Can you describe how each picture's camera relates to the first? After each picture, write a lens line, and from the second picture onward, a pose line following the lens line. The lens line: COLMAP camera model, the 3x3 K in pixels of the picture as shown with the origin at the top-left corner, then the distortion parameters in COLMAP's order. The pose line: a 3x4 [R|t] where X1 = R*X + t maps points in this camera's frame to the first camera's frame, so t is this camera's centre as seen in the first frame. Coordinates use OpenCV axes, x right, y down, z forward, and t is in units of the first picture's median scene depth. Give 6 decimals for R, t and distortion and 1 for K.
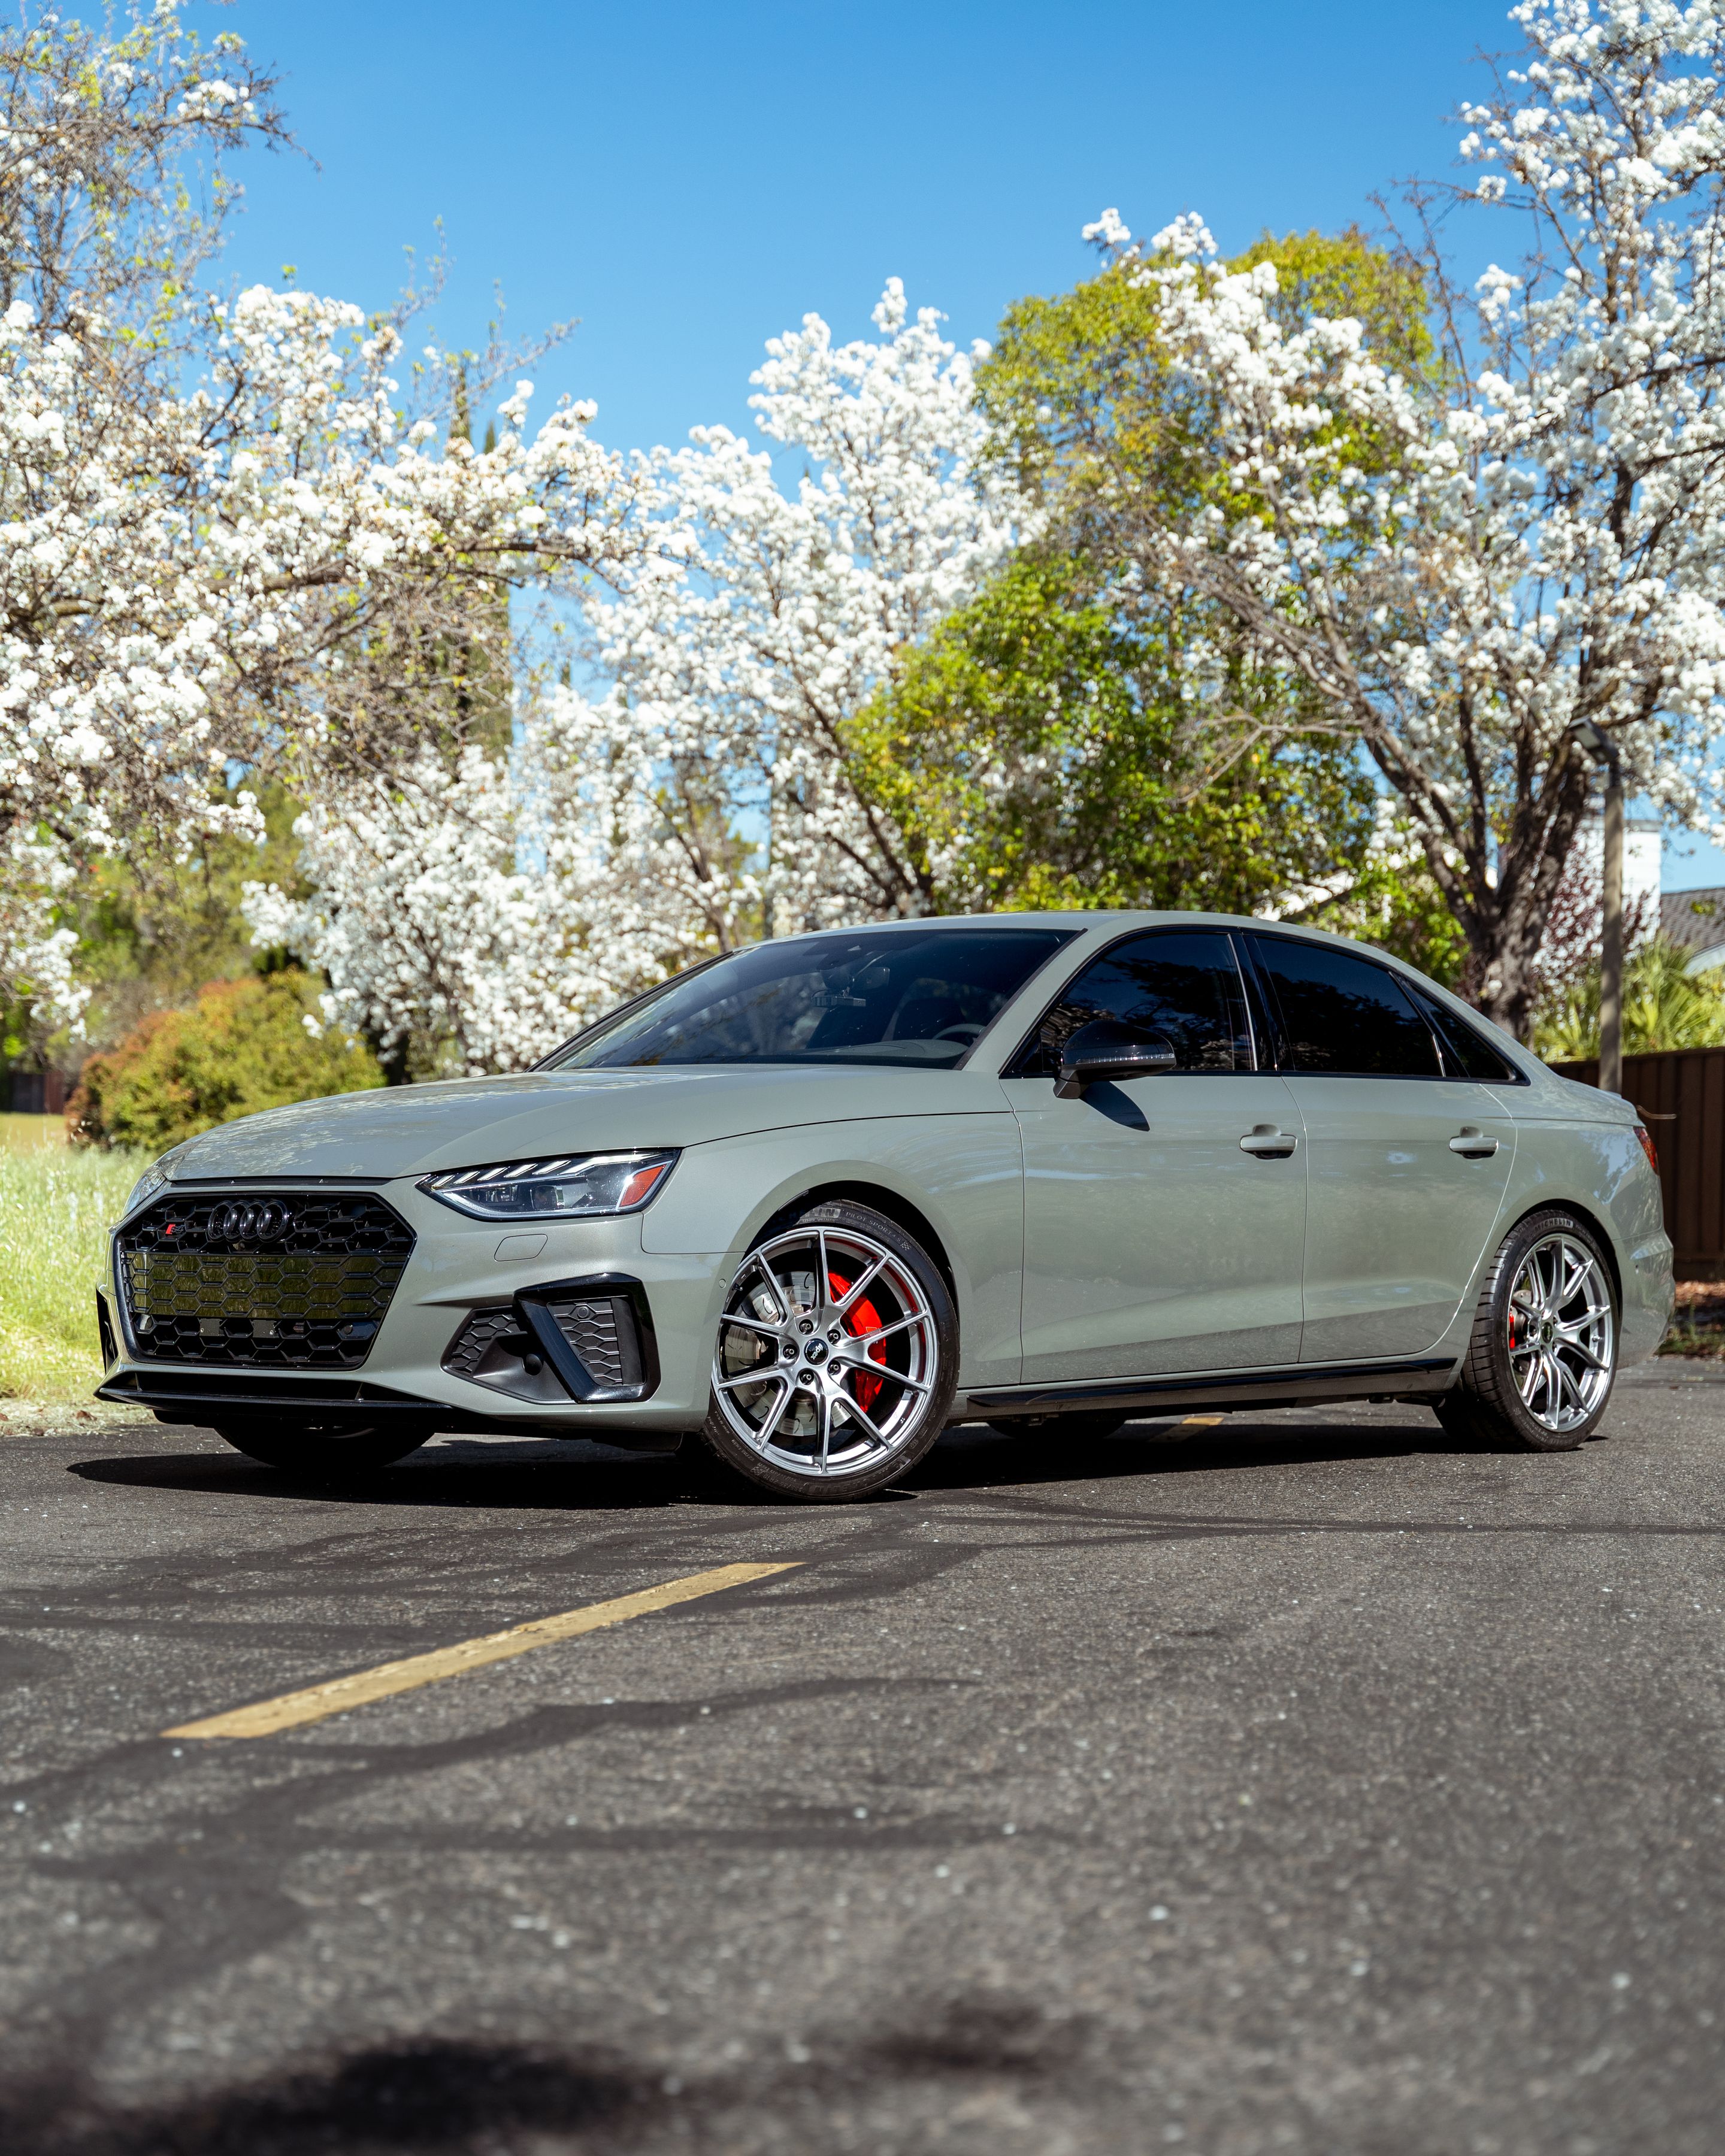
lens RADIAL K [[4136.9, 0, 862.3], [0, 4136.9, 1079.6], [0, 0, 1]] dist [-0.181722, -0.047347]
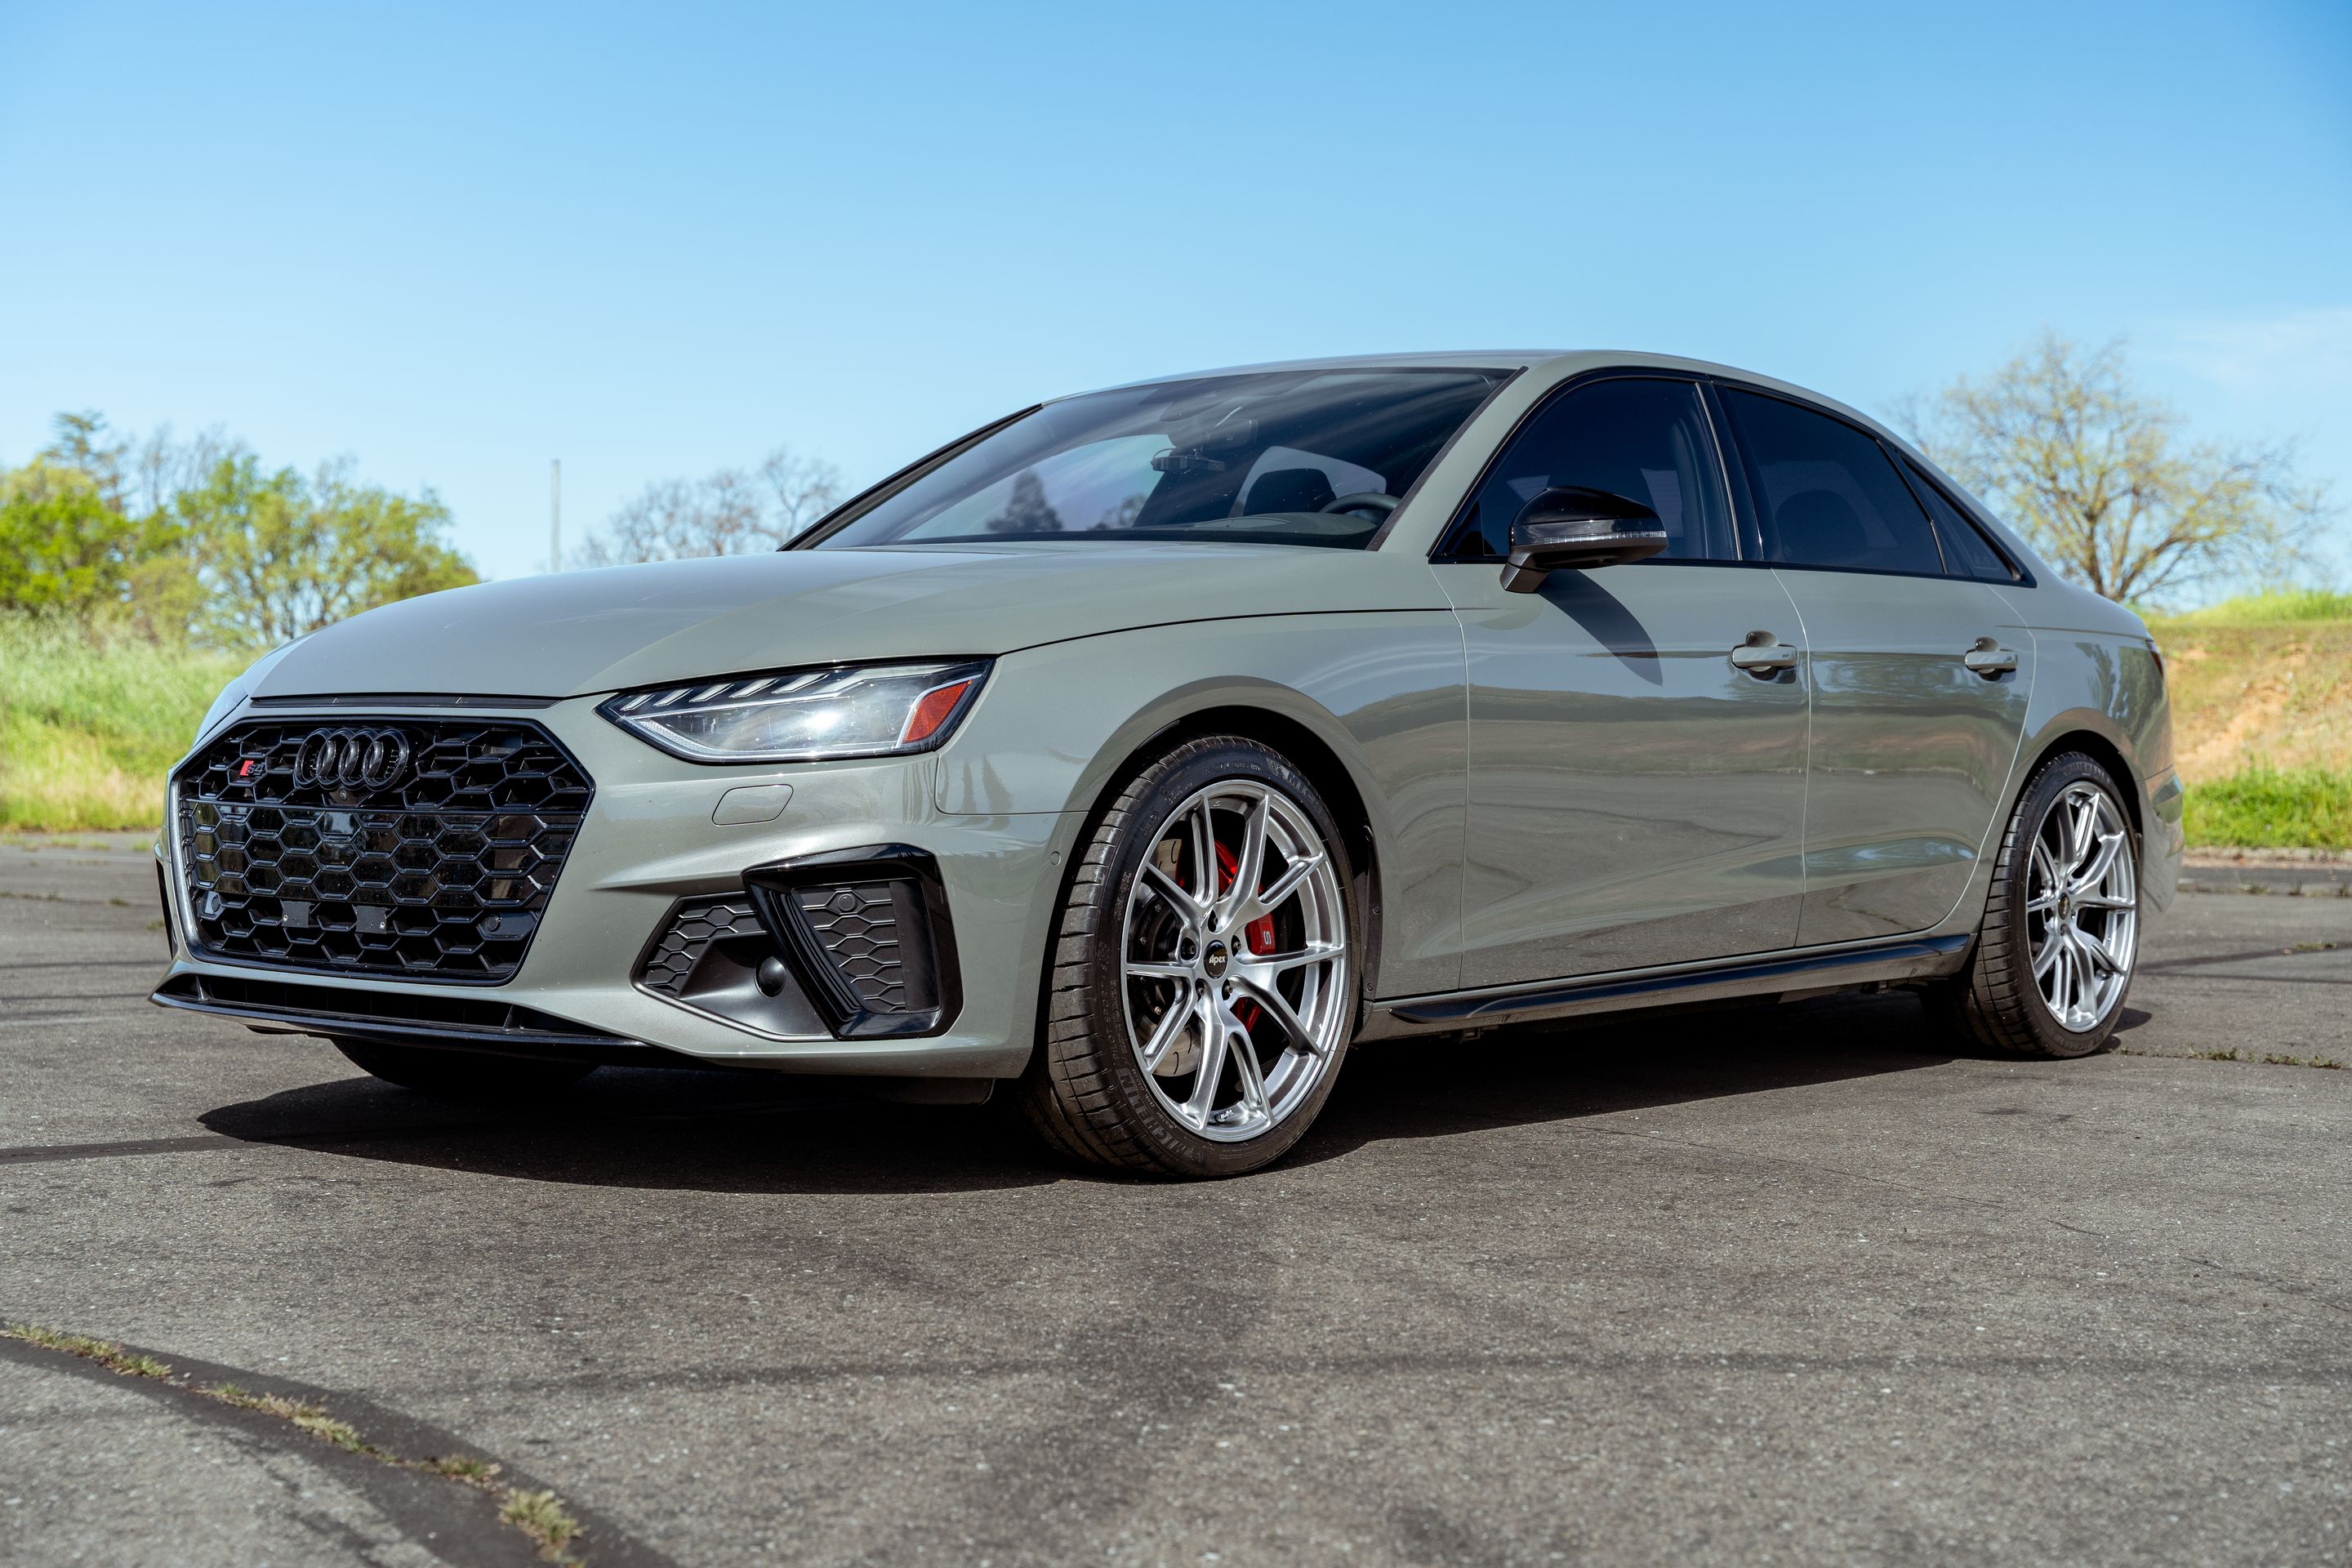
lens RADIAL K [[3392.6, 0, 1184.0], [0, 3392.6, 795.4], [0, 0, 1]] dist [0.013800, 0.022829]
pose [[0.999578, 0.007028, 0.028187, -0.028240], [-0.008617, 0.998355, 0.056679, 0.007614], [-0.027742, -0.056898, 0.997995, 0.444944]]
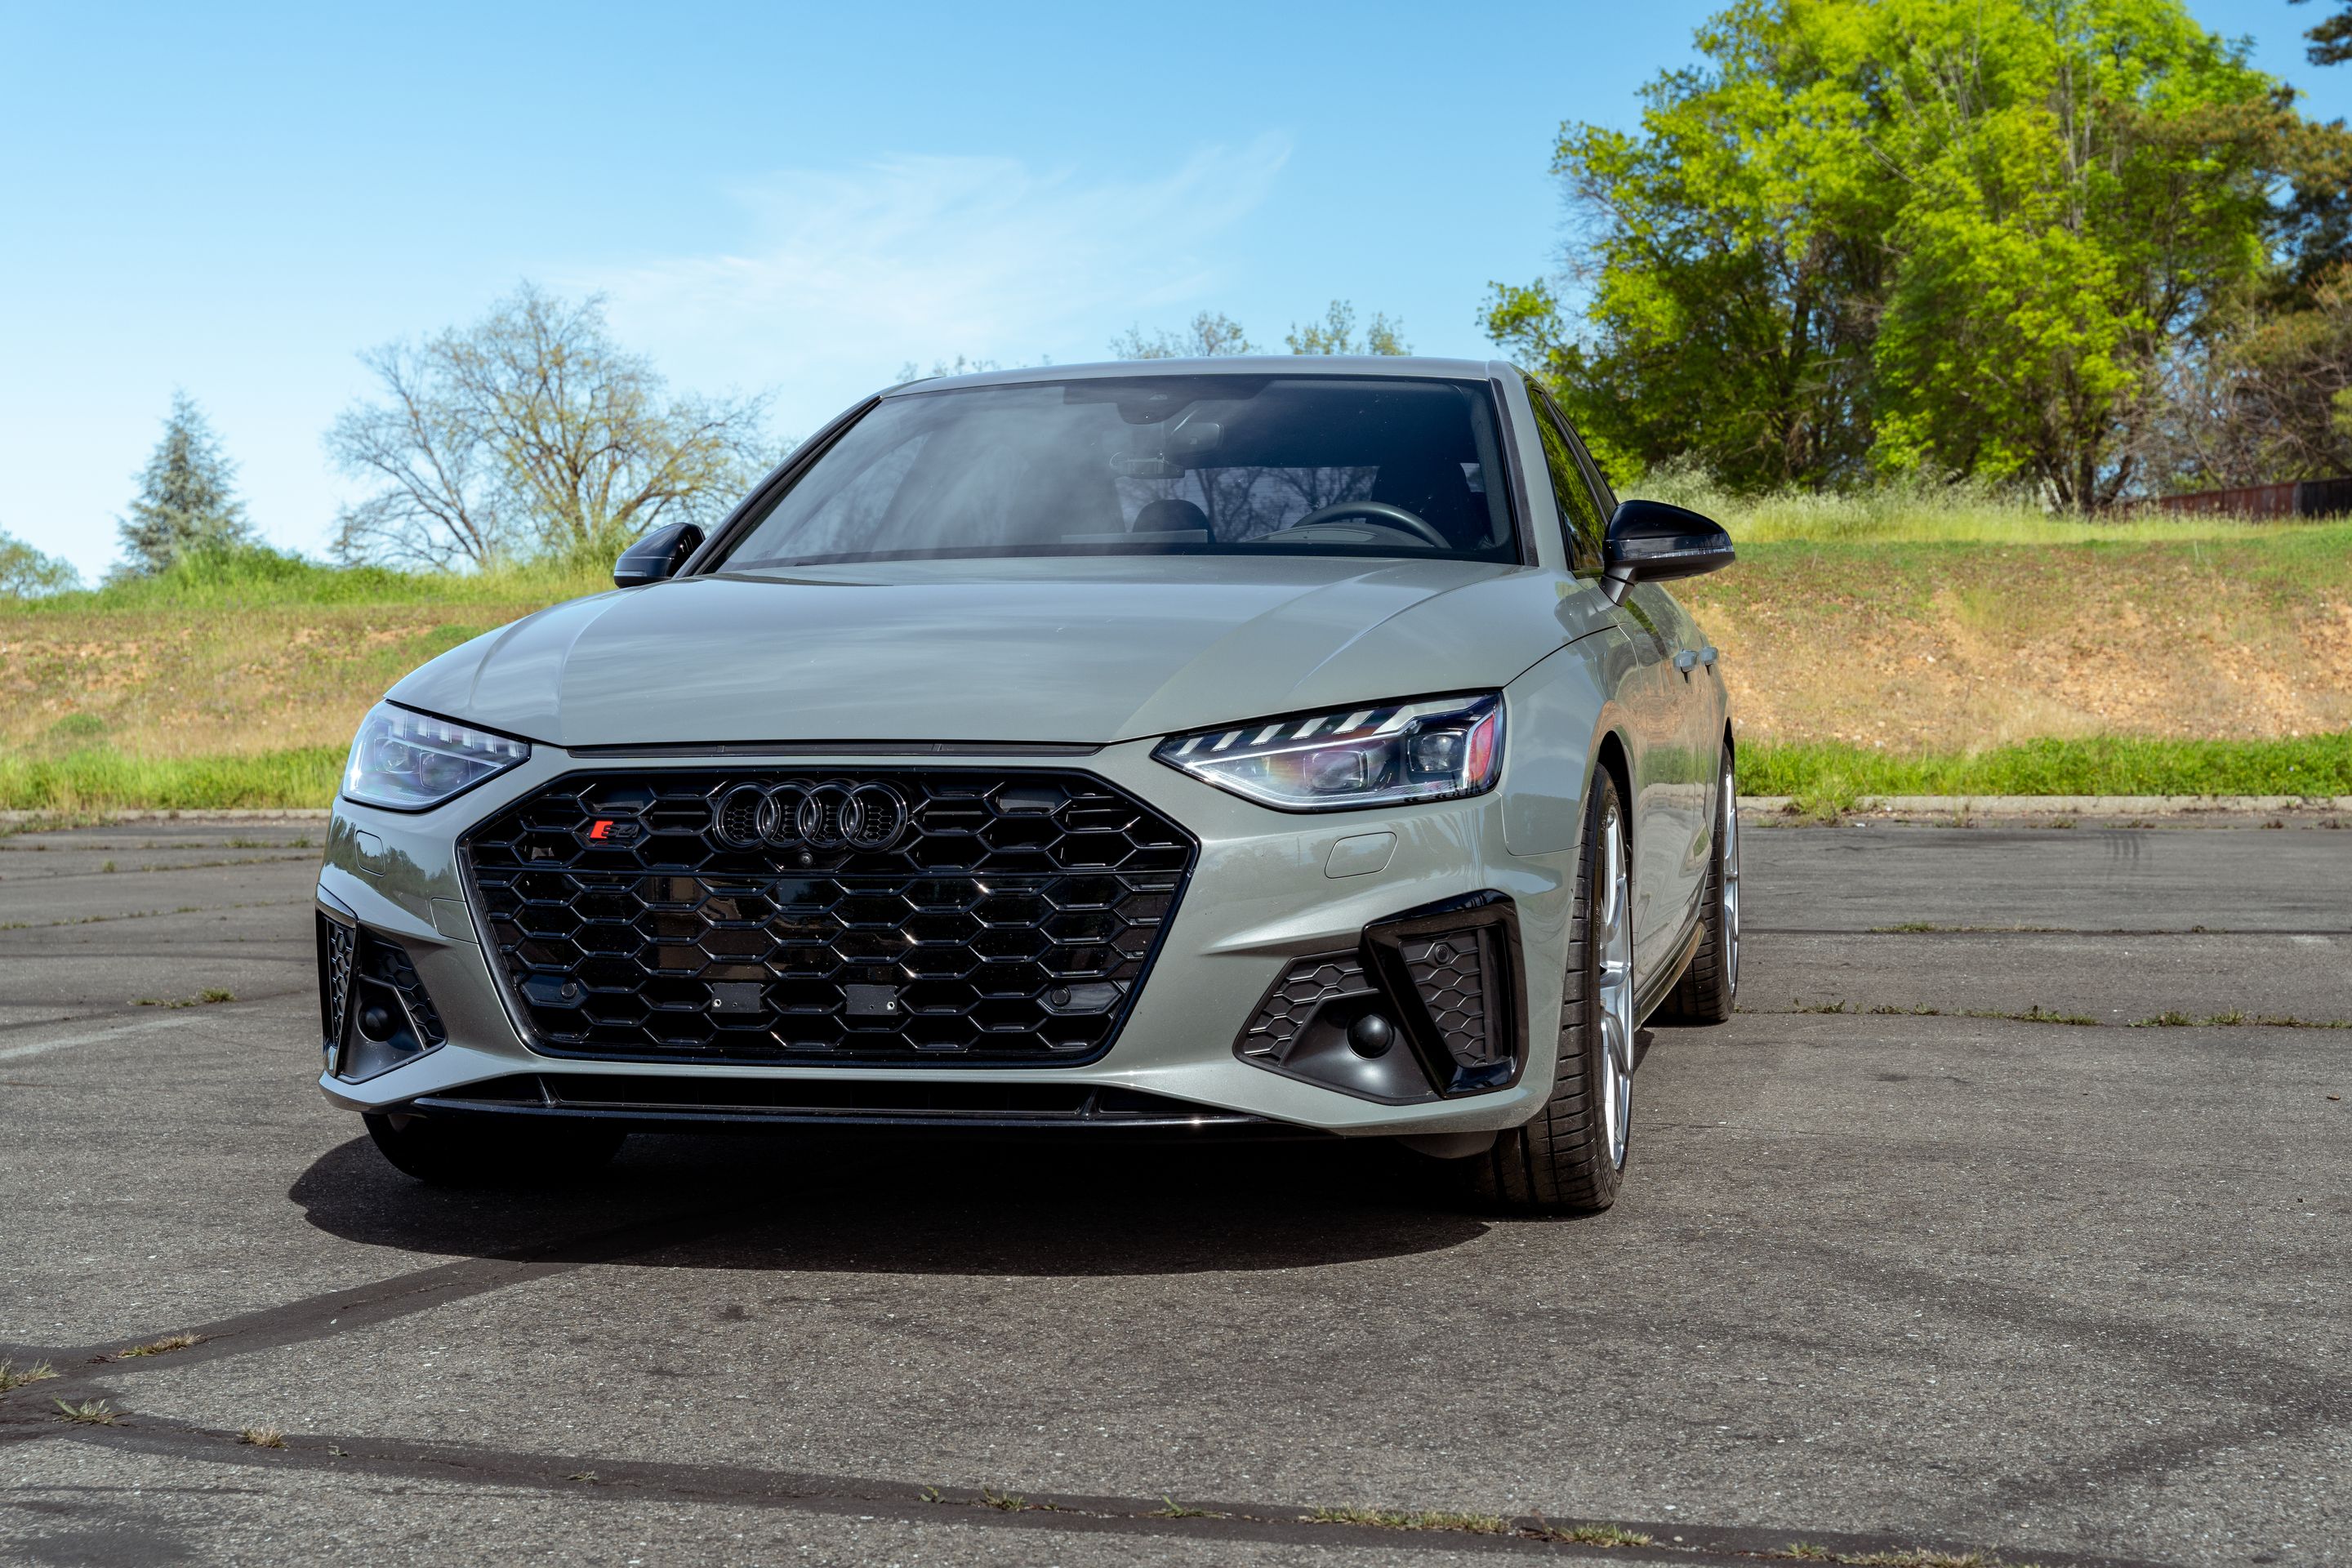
lens RADIAL K [[3331.2, 0, 1174.2], [0, 3331.2, 815.6], [0, 0, 1]] dist [0.020010, -0.055484]
pose [[0.875558, -0.028161, 0.482292, -0.339259], [-0.009576, 0.997092, 0.075605, -0.002633], [-0.483019, -0.070815, 0.872742, 0.564520]]
